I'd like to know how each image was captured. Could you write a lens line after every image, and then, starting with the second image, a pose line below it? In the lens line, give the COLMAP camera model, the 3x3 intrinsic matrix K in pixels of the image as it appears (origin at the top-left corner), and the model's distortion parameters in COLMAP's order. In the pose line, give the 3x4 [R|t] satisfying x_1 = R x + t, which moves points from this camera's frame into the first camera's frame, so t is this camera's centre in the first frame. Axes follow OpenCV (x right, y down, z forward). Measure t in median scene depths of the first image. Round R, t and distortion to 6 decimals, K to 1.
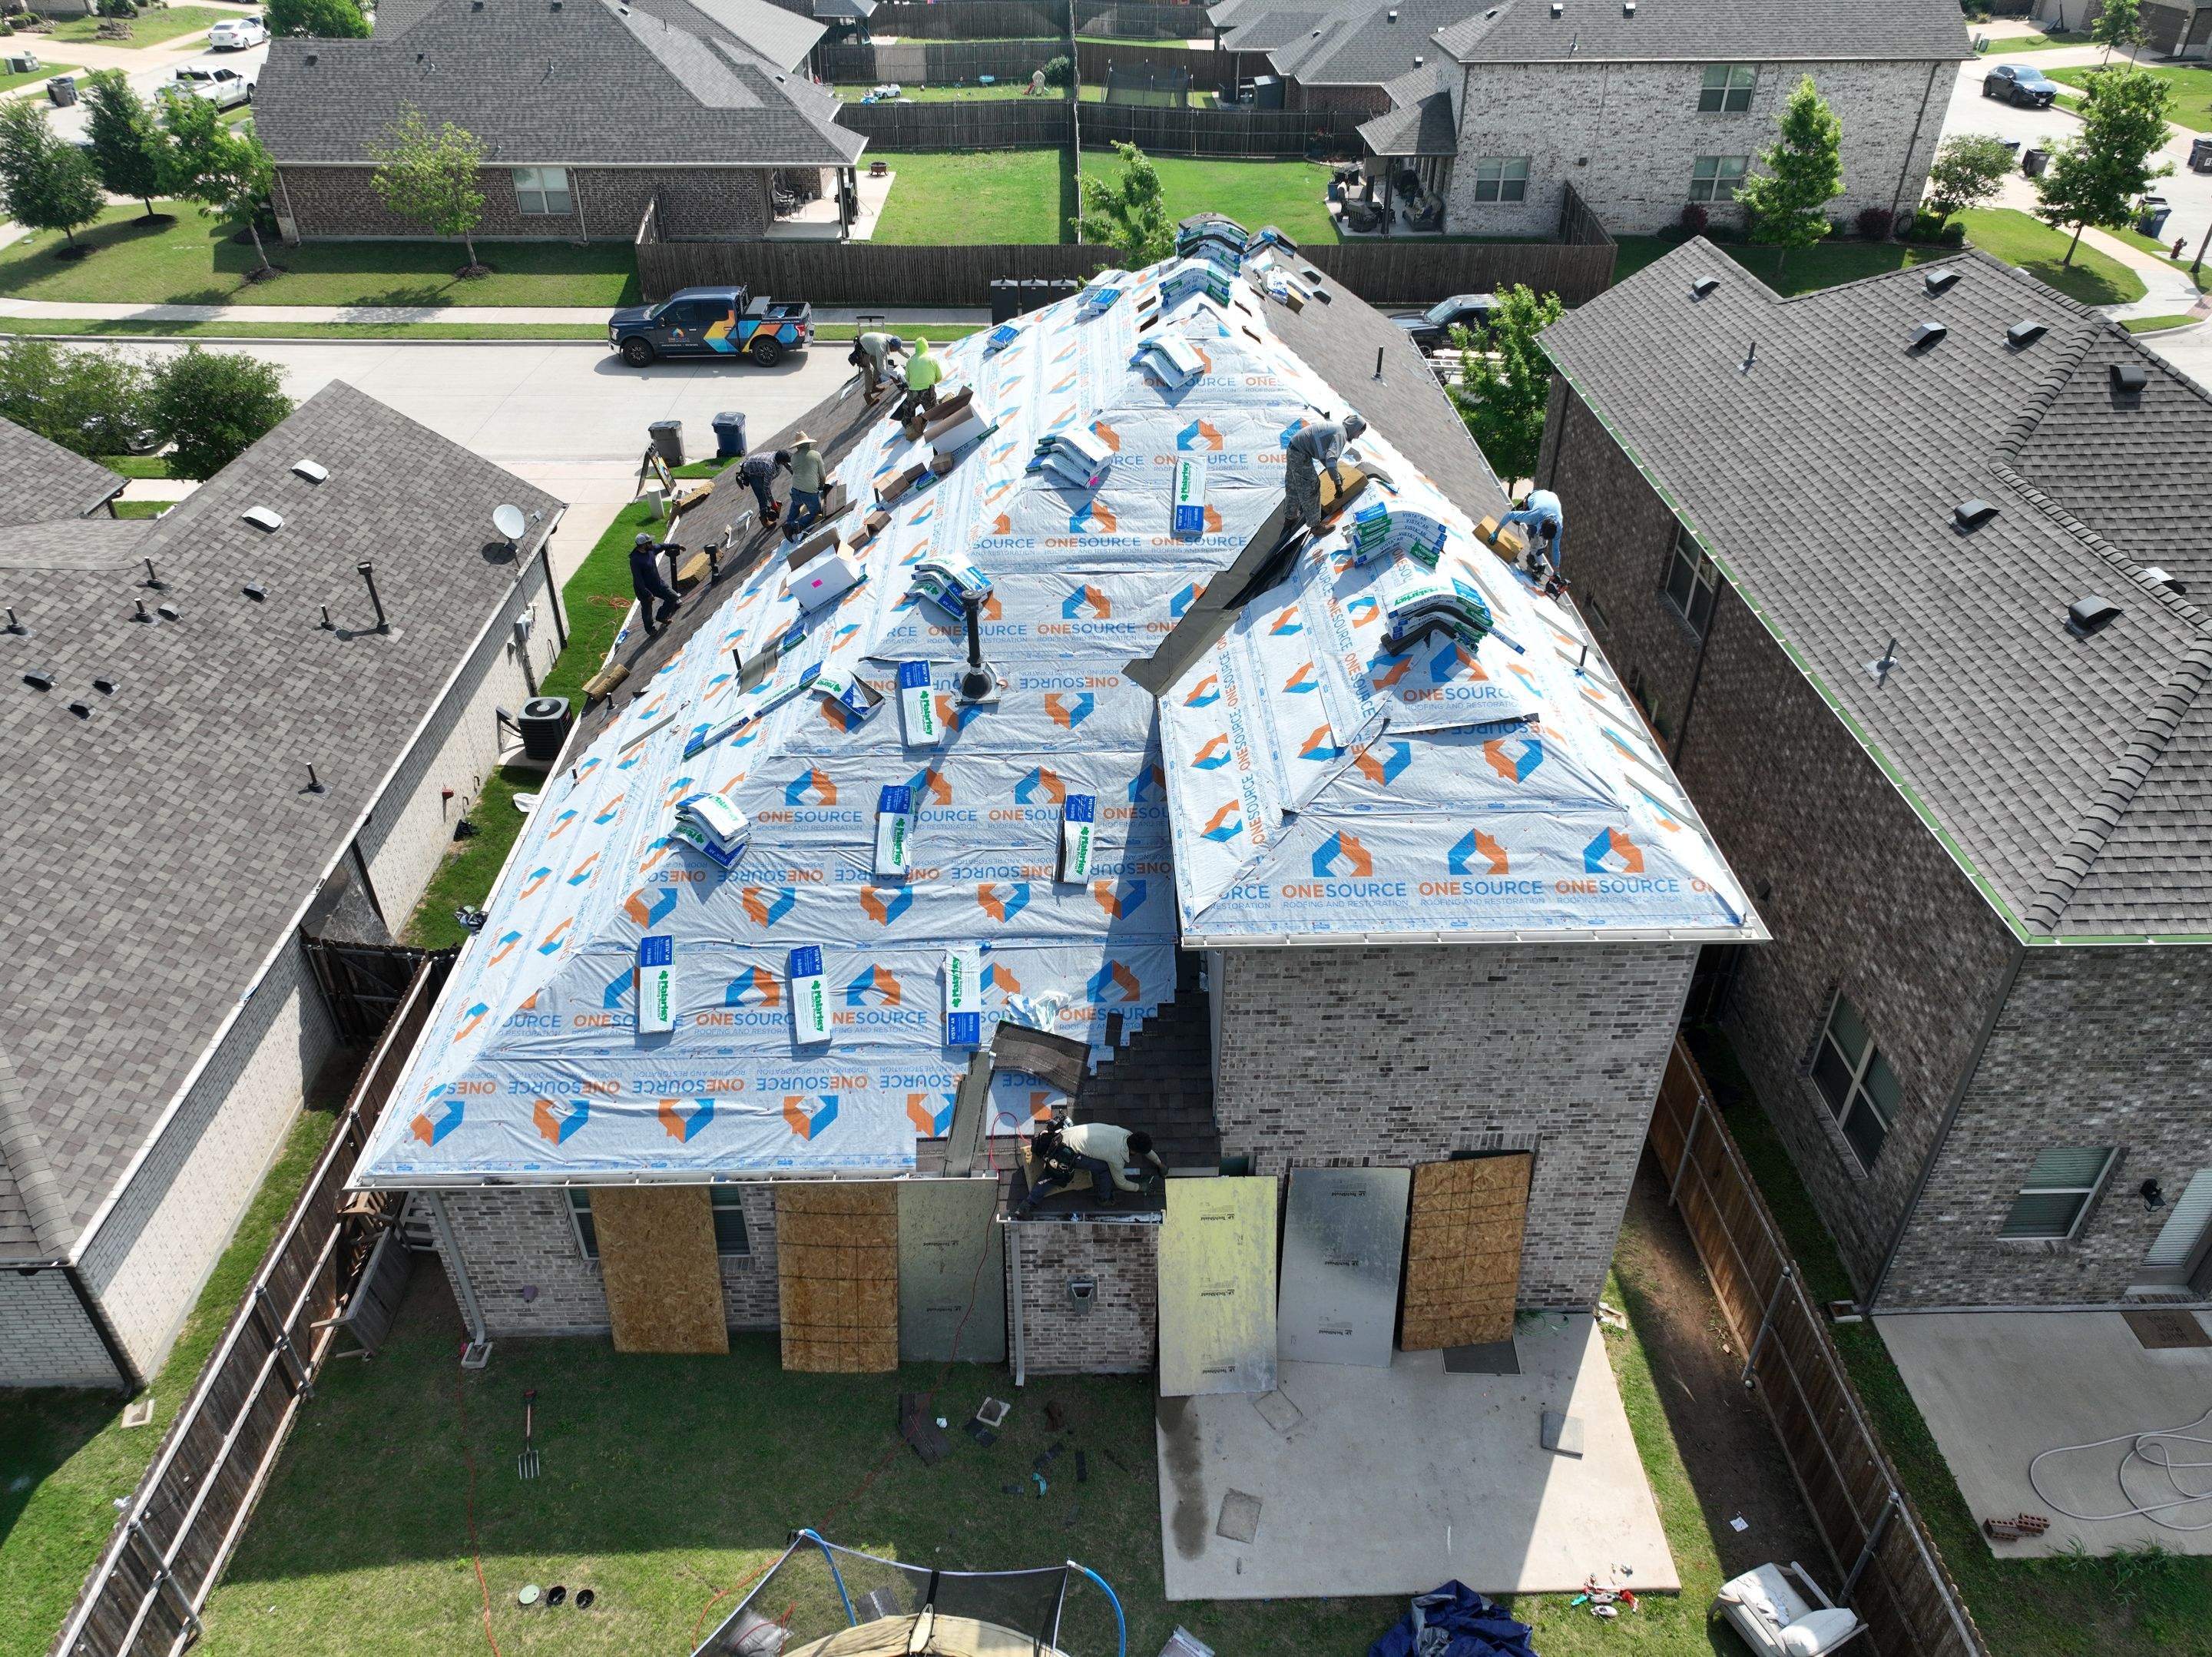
lens RADIAL K [[1548.5, 0, 1104.8], [0, 1548.5, 819.9], [0, 0, 1]] dist [-0.003380, 0.023623]
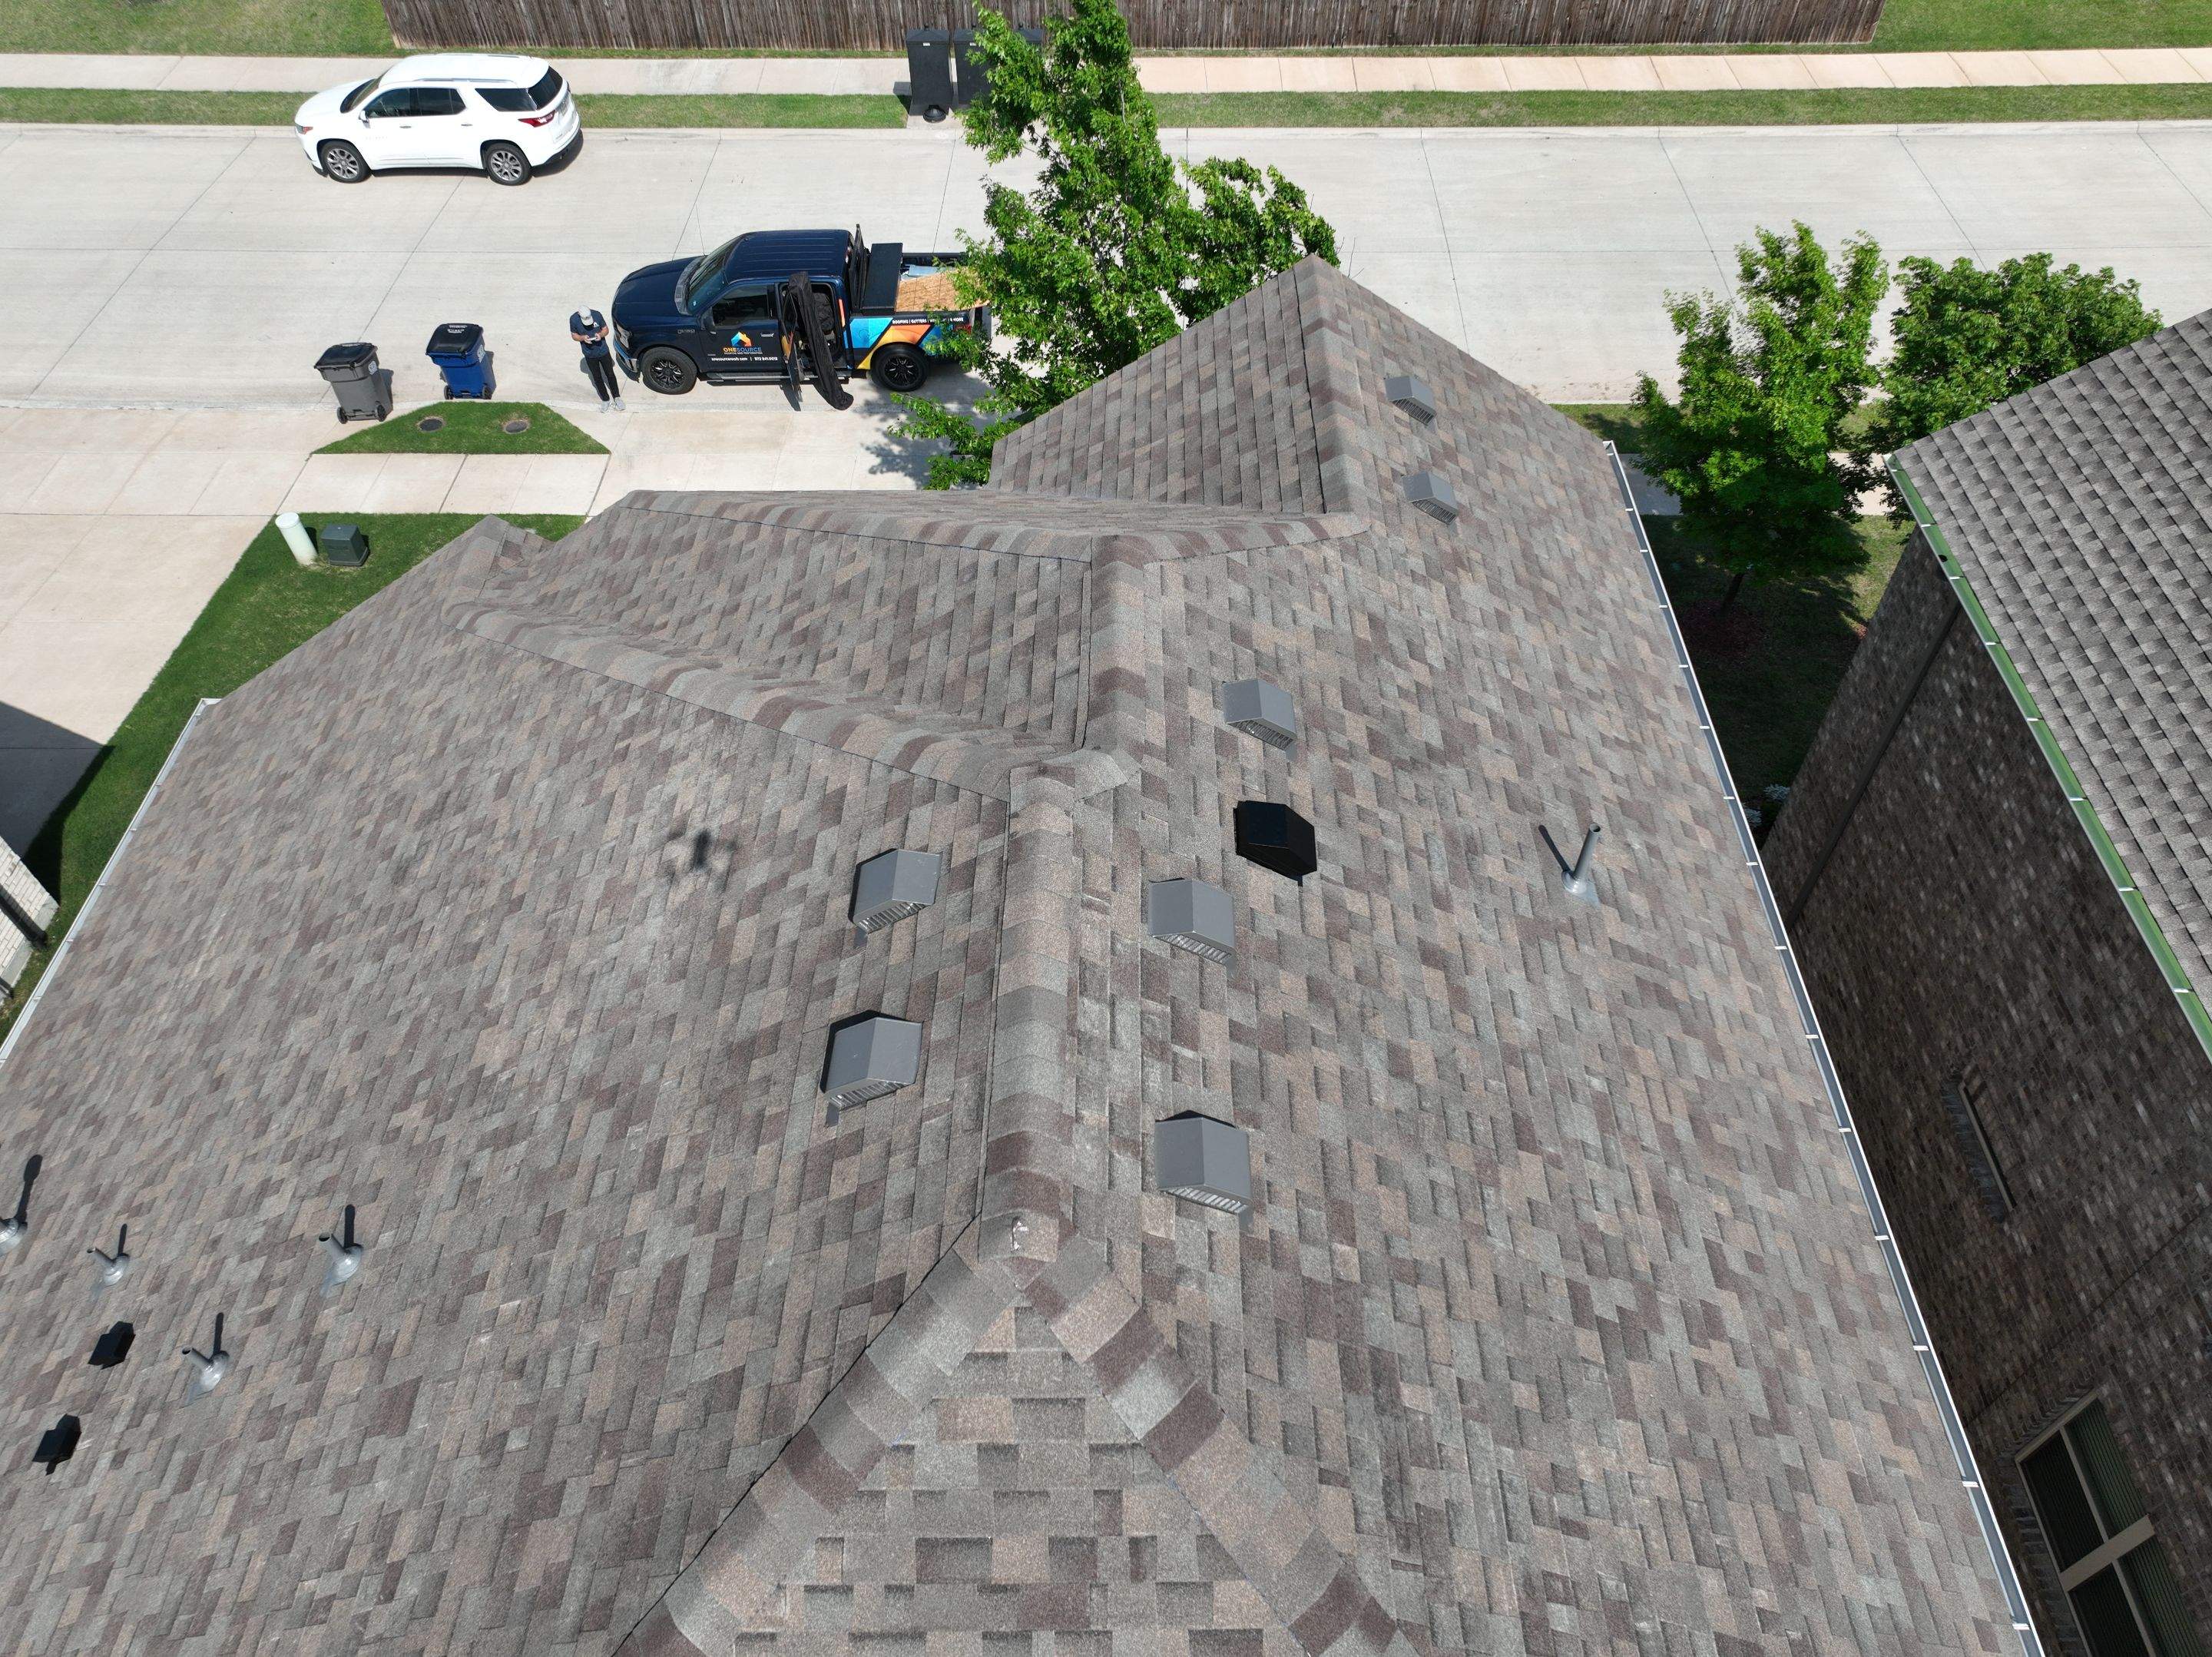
lens RADIAL K [[1548.5, 0, 1106.6], [0, 1548.5, 825.0], [0, 0, 1]] dist [-0.003380, 0.023623]
pose [[0.999305, 0.015895, -0.033724, 0.083174], [-0.007156, 0.969518, 0.244917, -0.439257], [0.036589, -0.244505, 0.968957, 0.710578]]
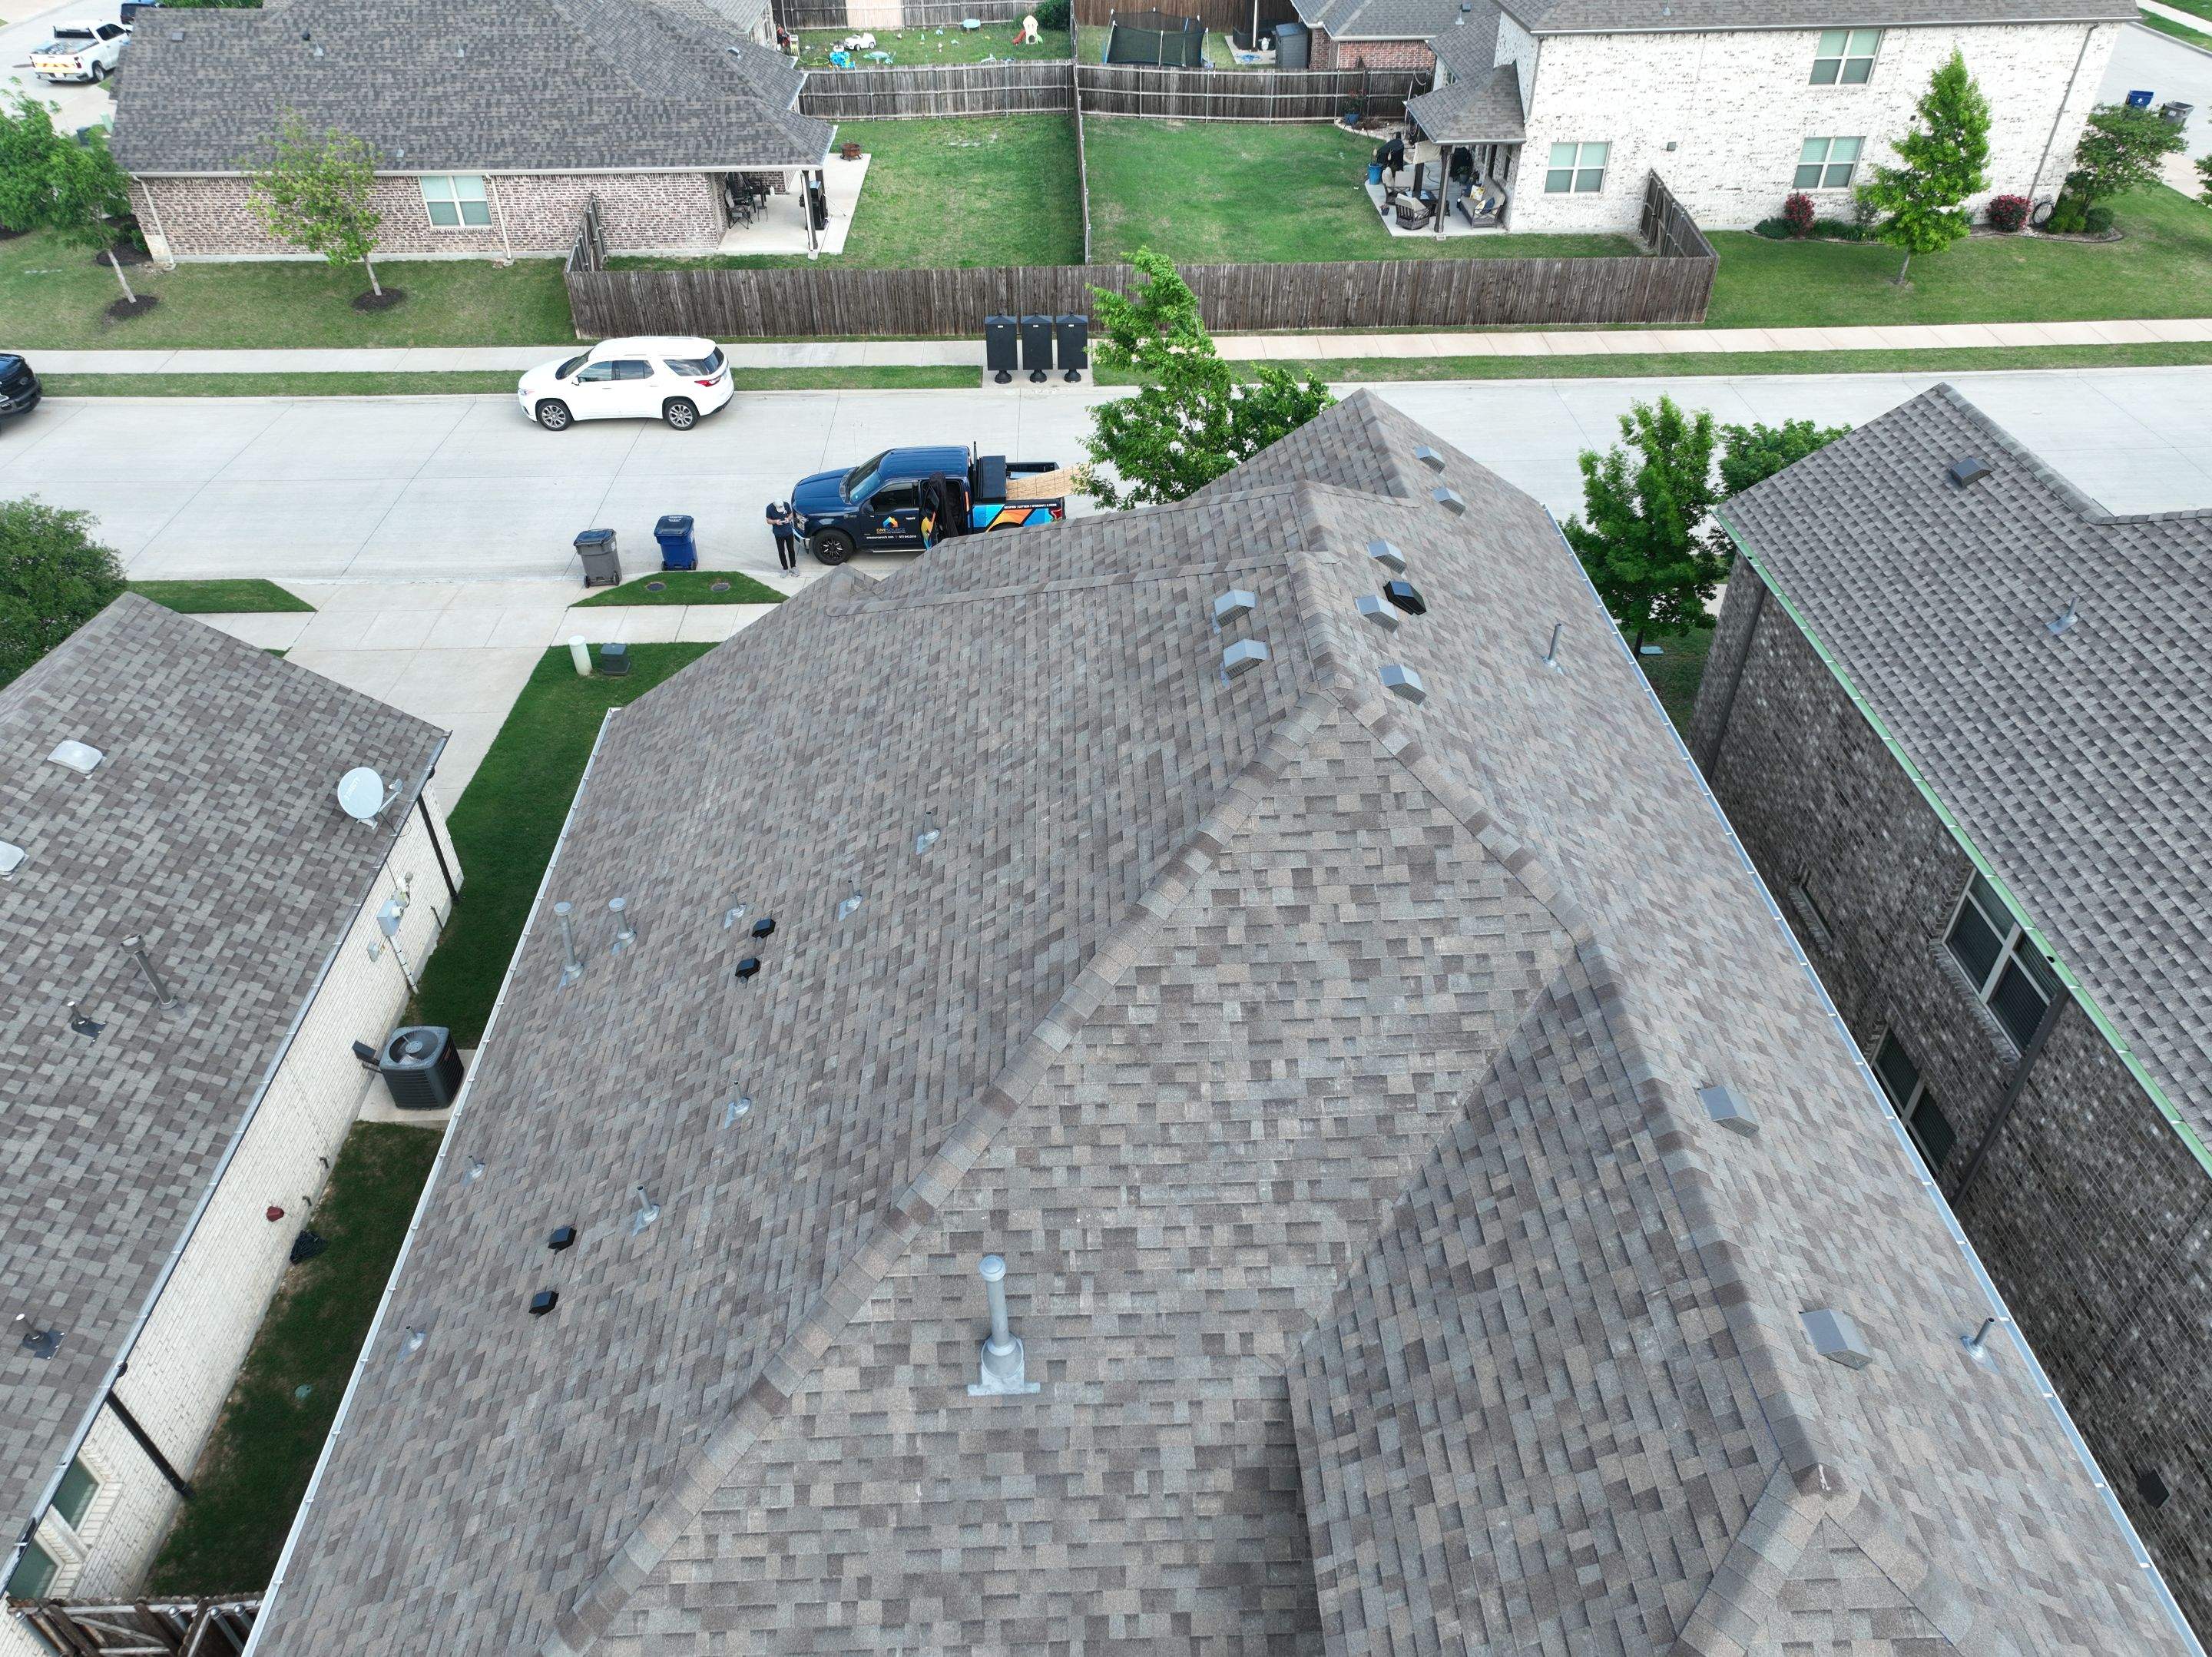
lens RADIAL K [[1548.5, 0, 1106.3], [0, 1548.5, 822.3], [0, 0, 1]] dist [-0.003380, 0.023623]
pose [[0.999891, -0.014367, 0.003440, -0.033878], [0.014127, 0.997978, 0.061976, -0.291738], [-0.004323, -0.061921, 0.998072, 0.326778]]
